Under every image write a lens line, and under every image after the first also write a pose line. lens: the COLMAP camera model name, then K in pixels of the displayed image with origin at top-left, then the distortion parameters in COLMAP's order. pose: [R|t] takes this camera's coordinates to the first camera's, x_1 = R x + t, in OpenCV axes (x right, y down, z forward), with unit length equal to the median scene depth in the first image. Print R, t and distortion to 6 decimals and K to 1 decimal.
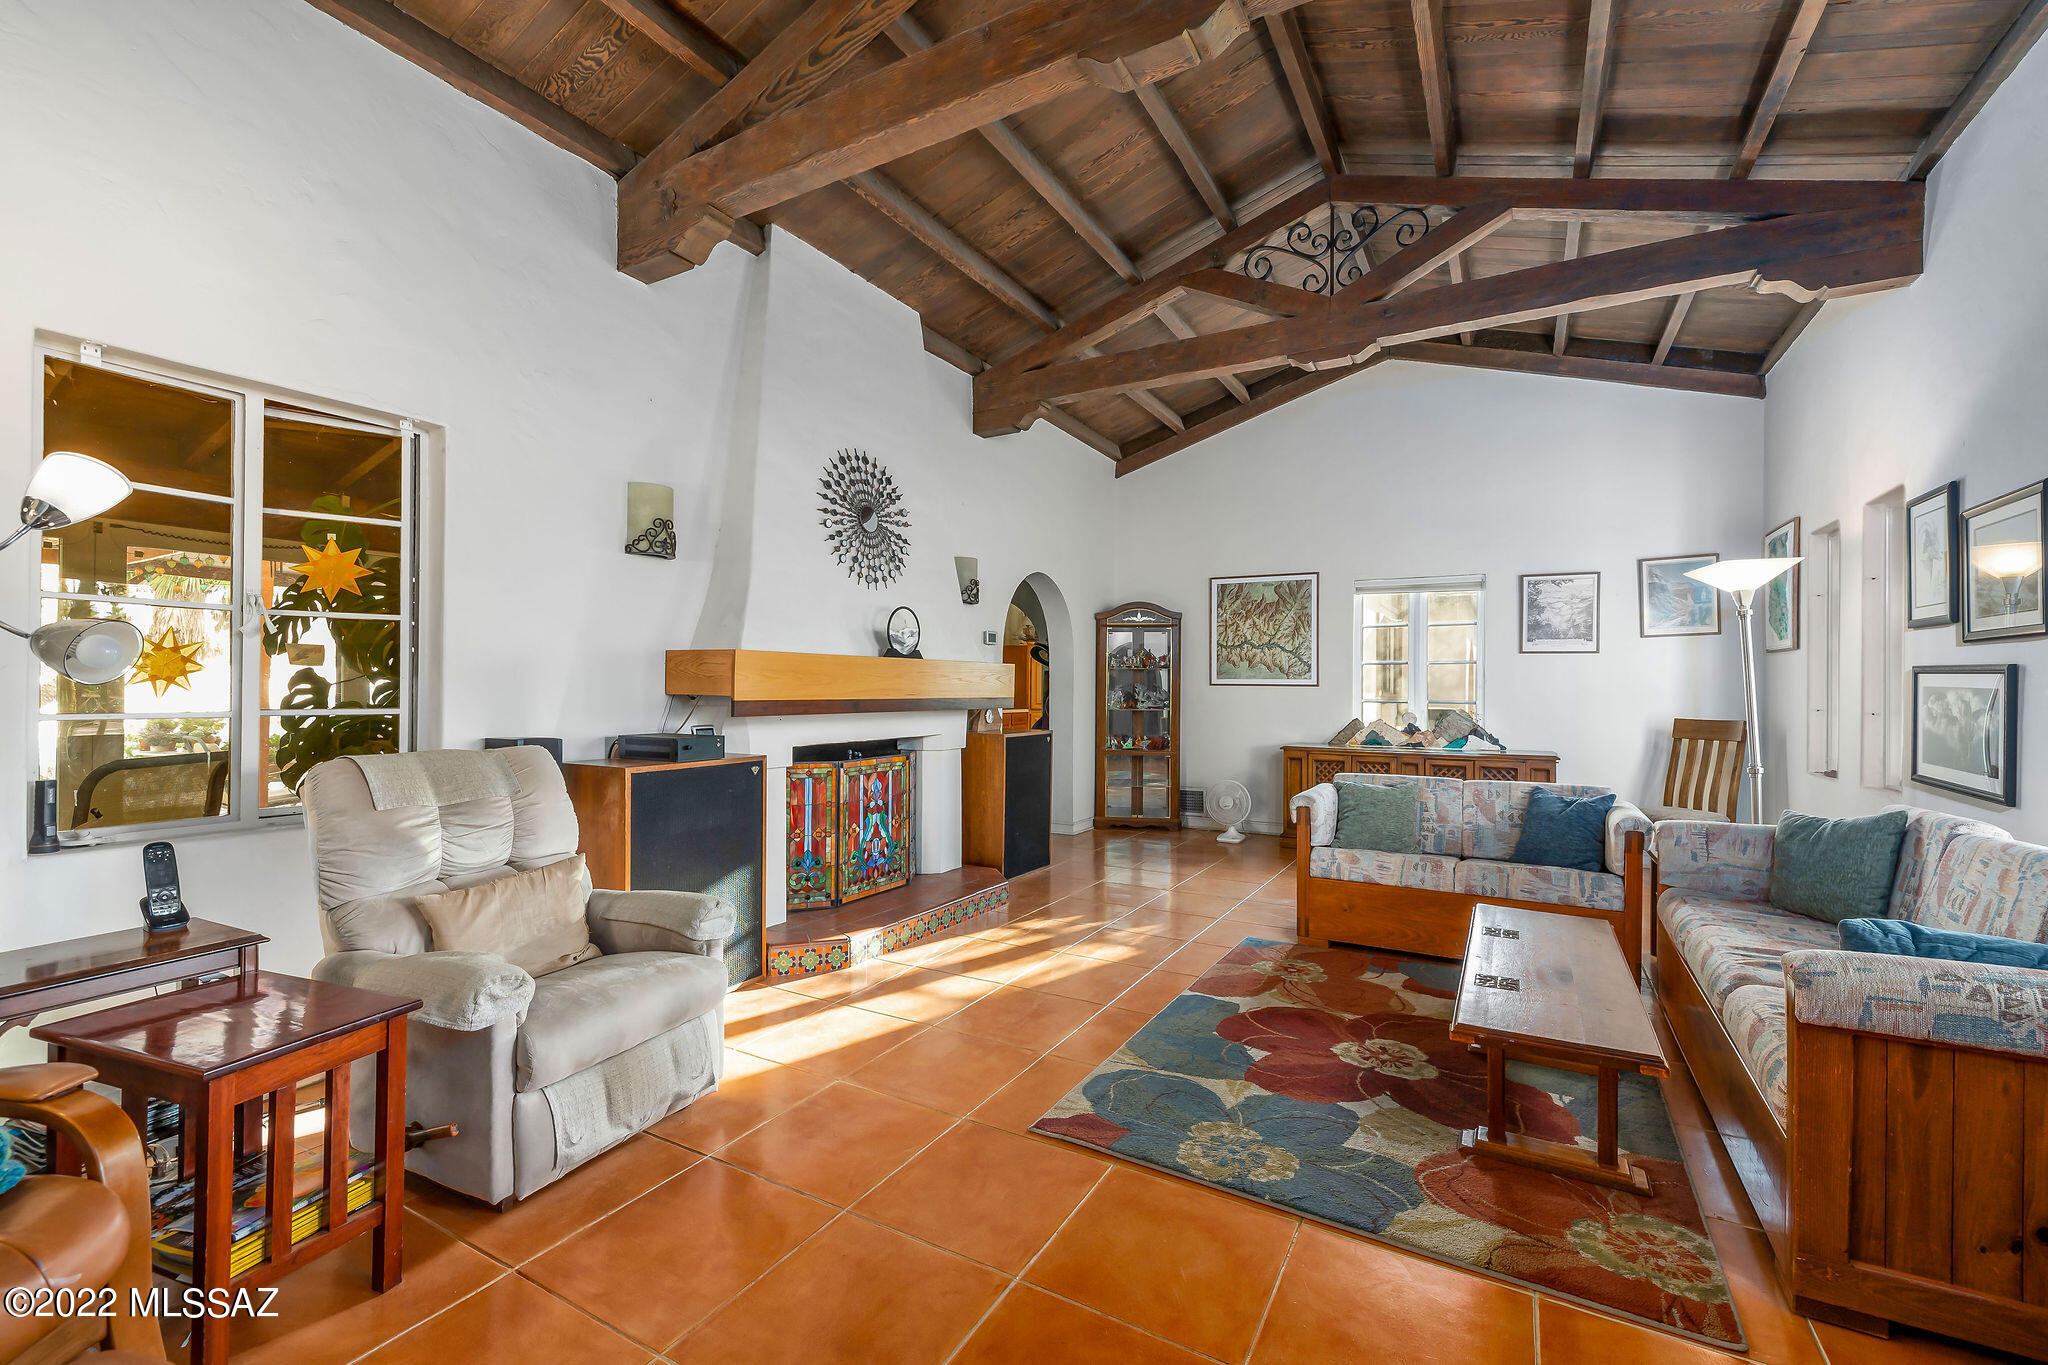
lens RADIAL K [[860.2, 0, 1021.8], [0, 860.2, 683.4], [0, 0, 1]] dist [0.001164, 0.000146]
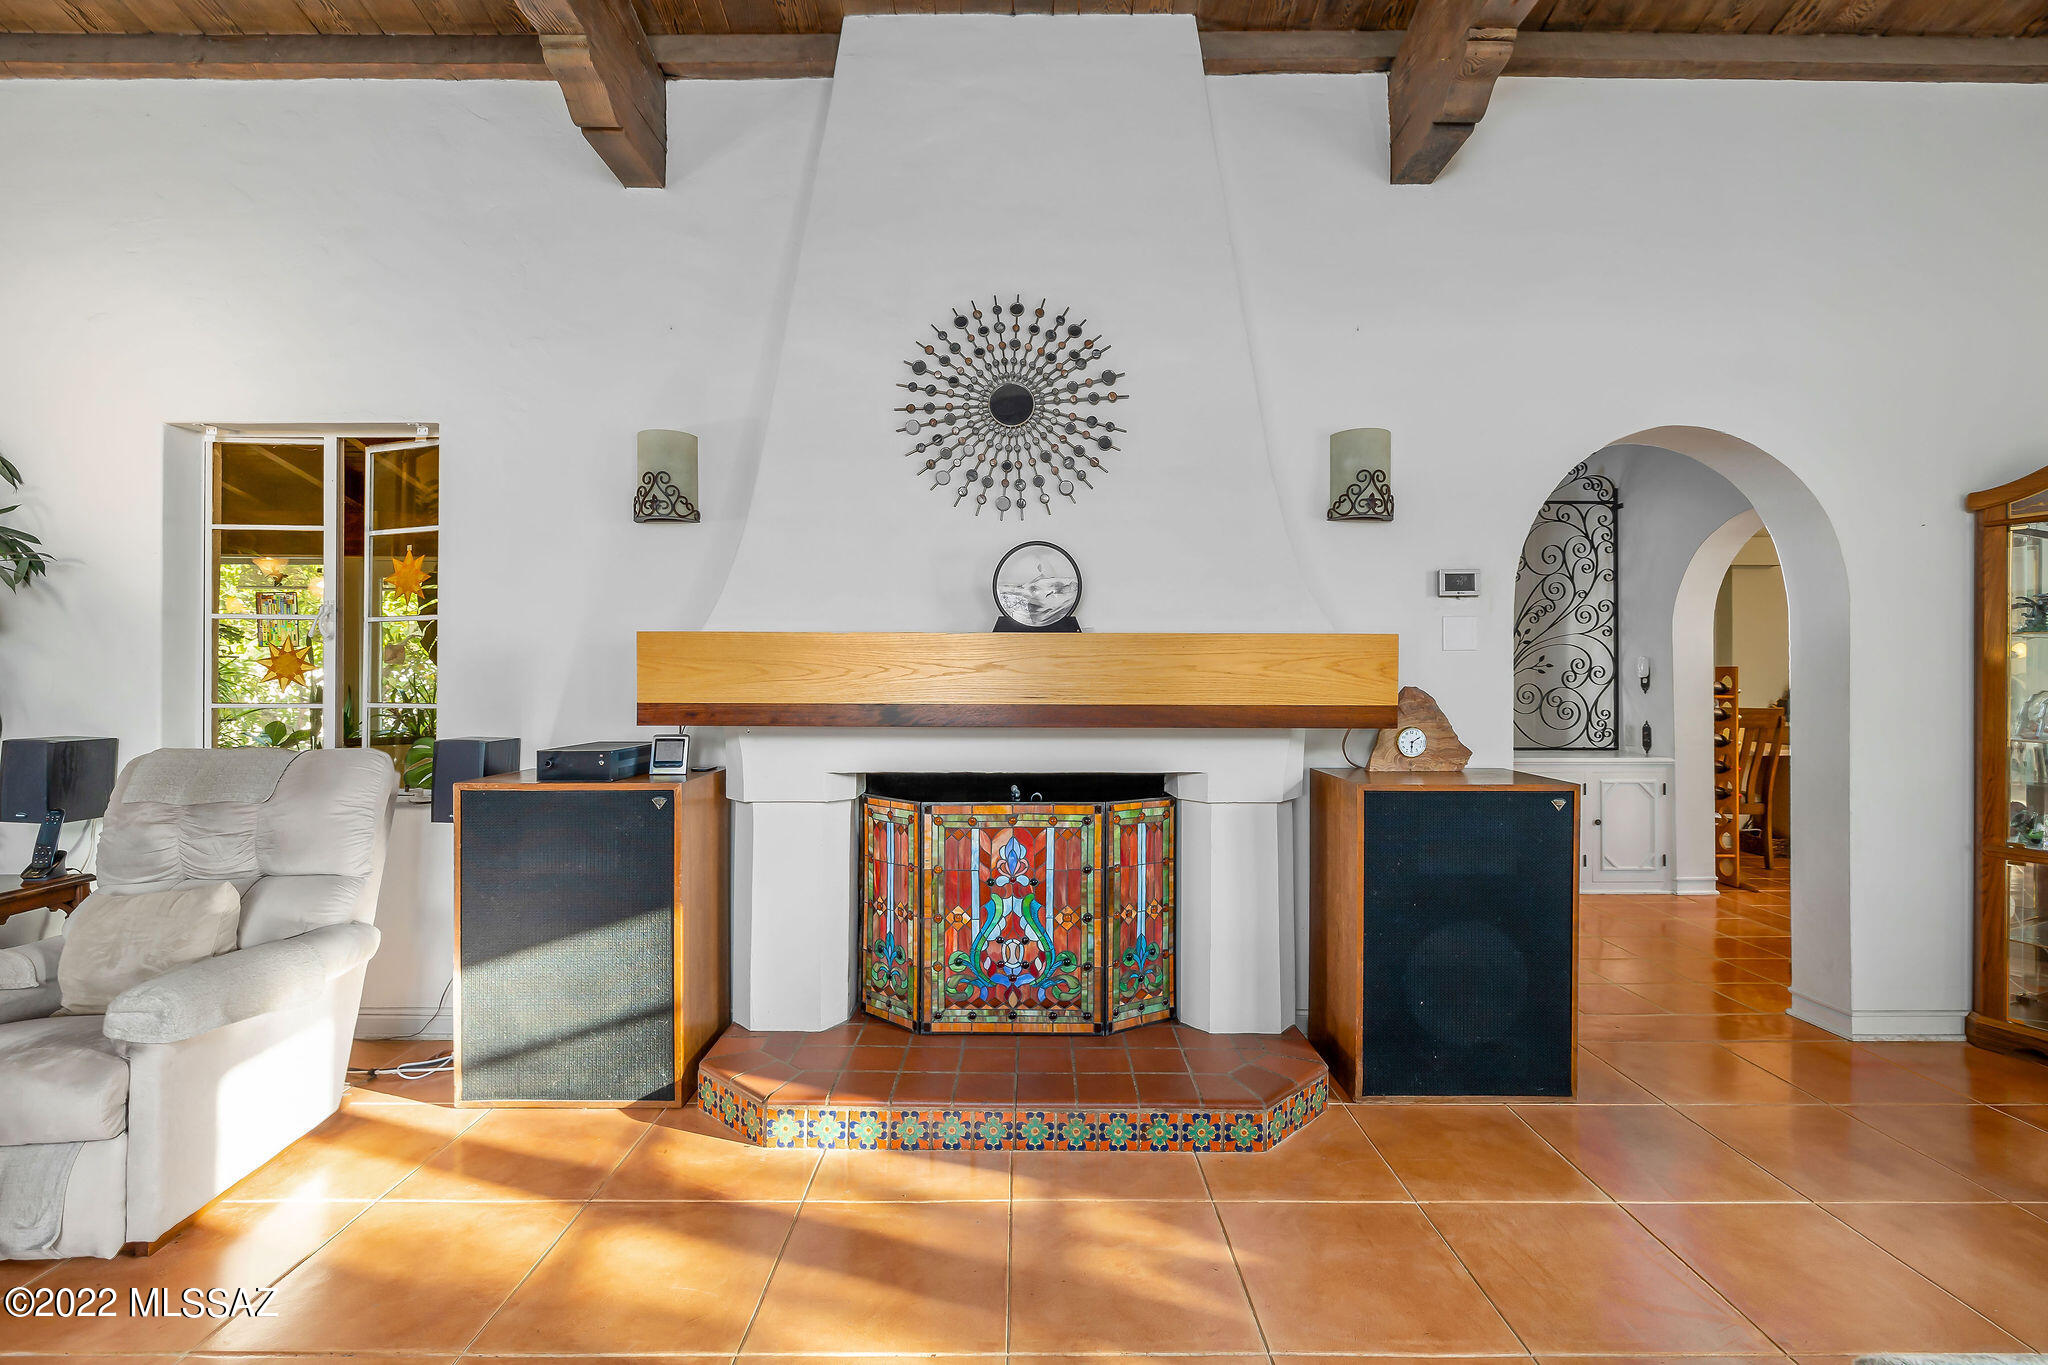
lens RADIAL K [[958.0, 0, 1022.3], [0, 958.0, 675.4], [0, 0, 1]] dist [-0.008496, -0.000800]
pose [[0.494868, -0.009505, -0.868916, 0.407697], [0.003426, 0.999954, -0.008987, 0.004558], [0.868961, 0.001471, 0.494878, 0.679324]]
